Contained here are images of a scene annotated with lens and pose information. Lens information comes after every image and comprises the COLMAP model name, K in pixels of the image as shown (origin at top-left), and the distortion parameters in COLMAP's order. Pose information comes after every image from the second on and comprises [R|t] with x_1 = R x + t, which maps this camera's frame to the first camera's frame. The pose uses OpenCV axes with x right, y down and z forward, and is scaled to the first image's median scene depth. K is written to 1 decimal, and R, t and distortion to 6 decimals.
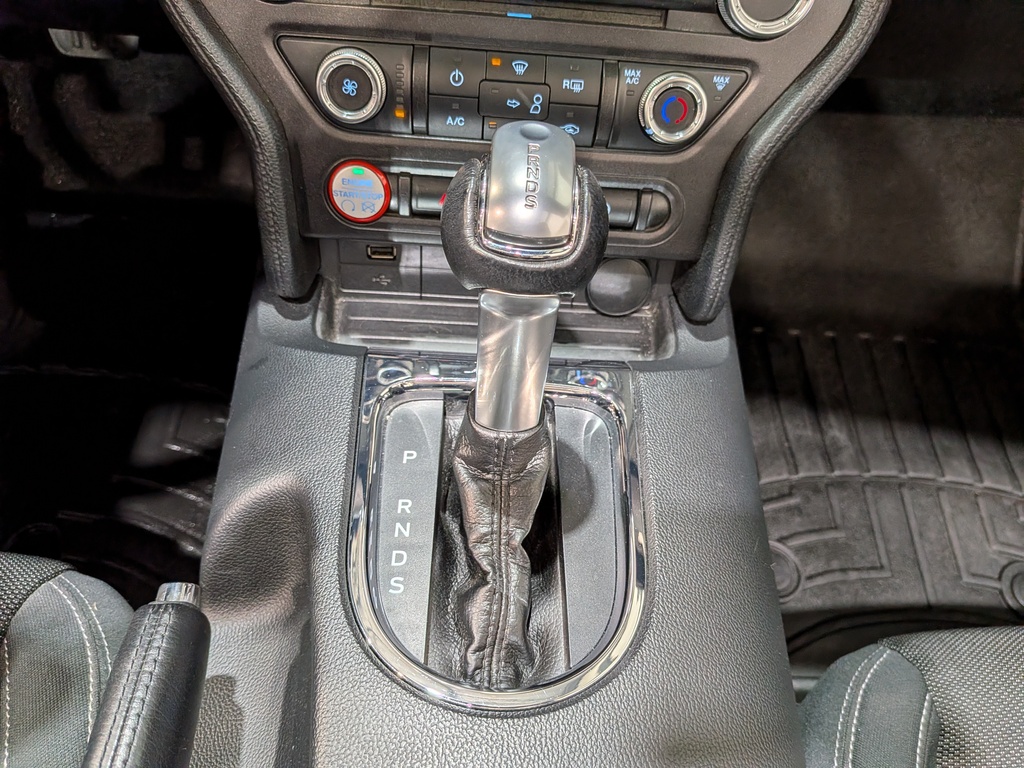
lens RADIAL K [[748.2, 0, 522.8], [0, 748.2, 421.3], [0, 0, 1]] dist [0.050596, -0.085796]
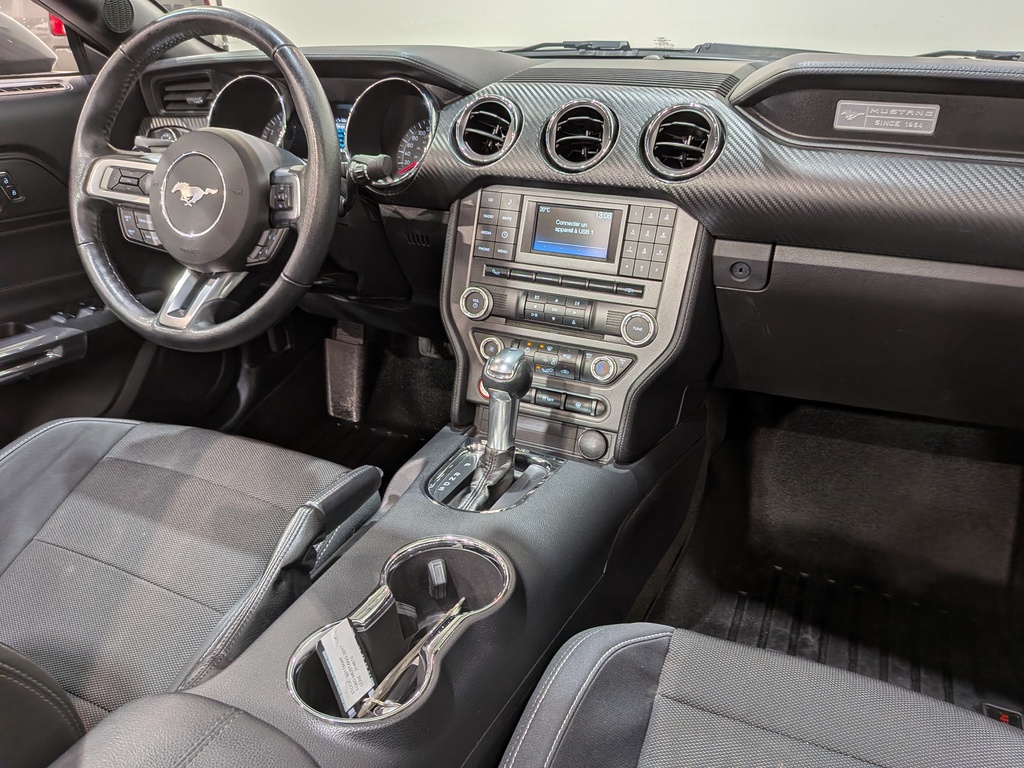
lens RADIAL K [[748.2, 0, 516.0], [0, 748.2, 394.5], [0, 0, 1]] dist [0.050596, -0.085796]
pose [[0.908808, 0.107788, -0.403050, 0.977191], [-0.290498, 0.856883, -0.425866, 0.849289], [0.299463, 0.504116, 0.810055, -1.135667]]
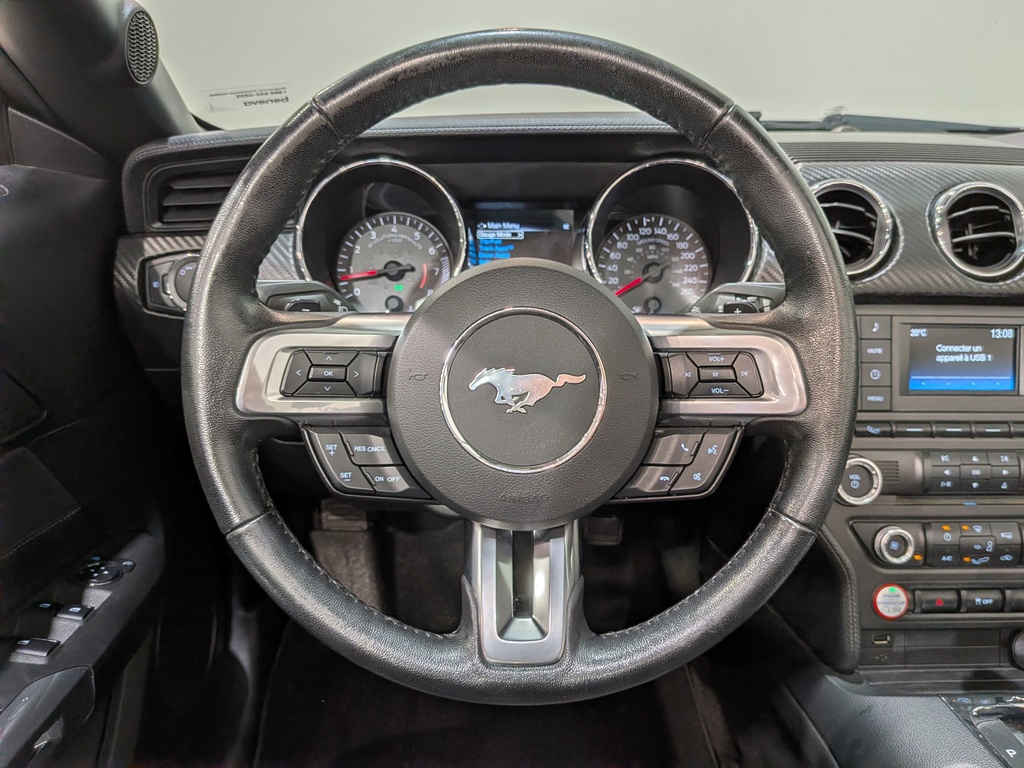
lens RADIAL K [[748.2, 0, 529.5], [0, 748.2, 385.4], [0, 0, 1]] dist [0.050596, -0.085796]
pose [[0.997163, -0.074913, -0.007367, -1.063516], [0.057773, 0.824383, -0.563076, 0.229681], [0.048255, 0.561053, 0.826372, -0.806633]]
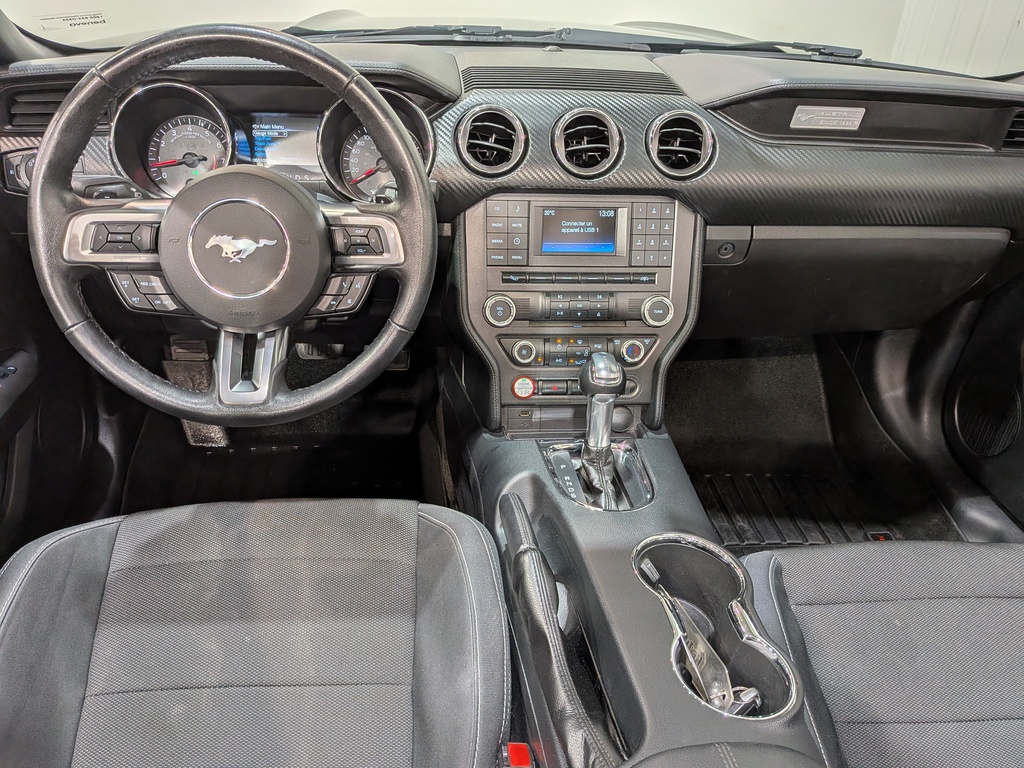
lens RADIAL K [[748.2, 0, 490.3], [0, 748.2, 382.4], [0, 0, 1]] dist [0.050596, -0.085796]
pose [[0.995314, -0.079454, 0.055108, -0.516847], [0.094941, 0.911083, -0.401141, 0.804687], [-0.018335, 0.404494, 0.914357, -1.587548]]
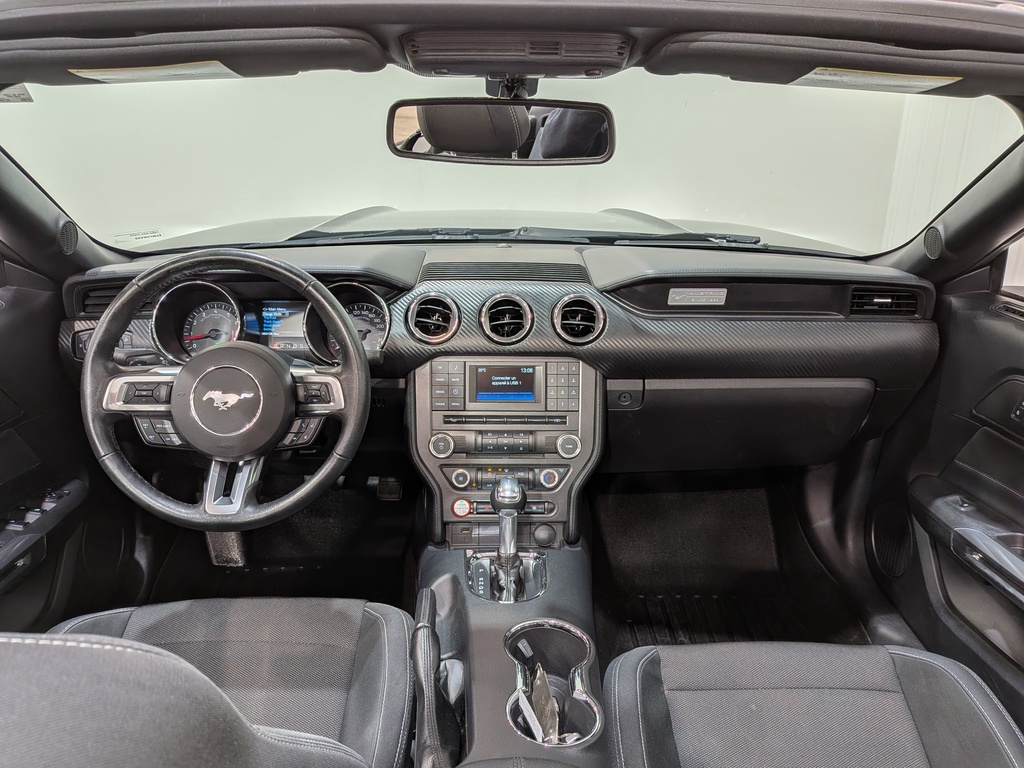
lens RADIAL K [[748.2, 0, 514.3], [0, 748.2, 388.5], [0, 0, 1]] dist [0.050596, -0.085796]
pose [[0.997086, -0.076241, 0.002672, 0.055123], [0.064203, 0.819696, -0.569189, 1.265055], [0.041206, 0.567702, 0.822203, -2.202379]]
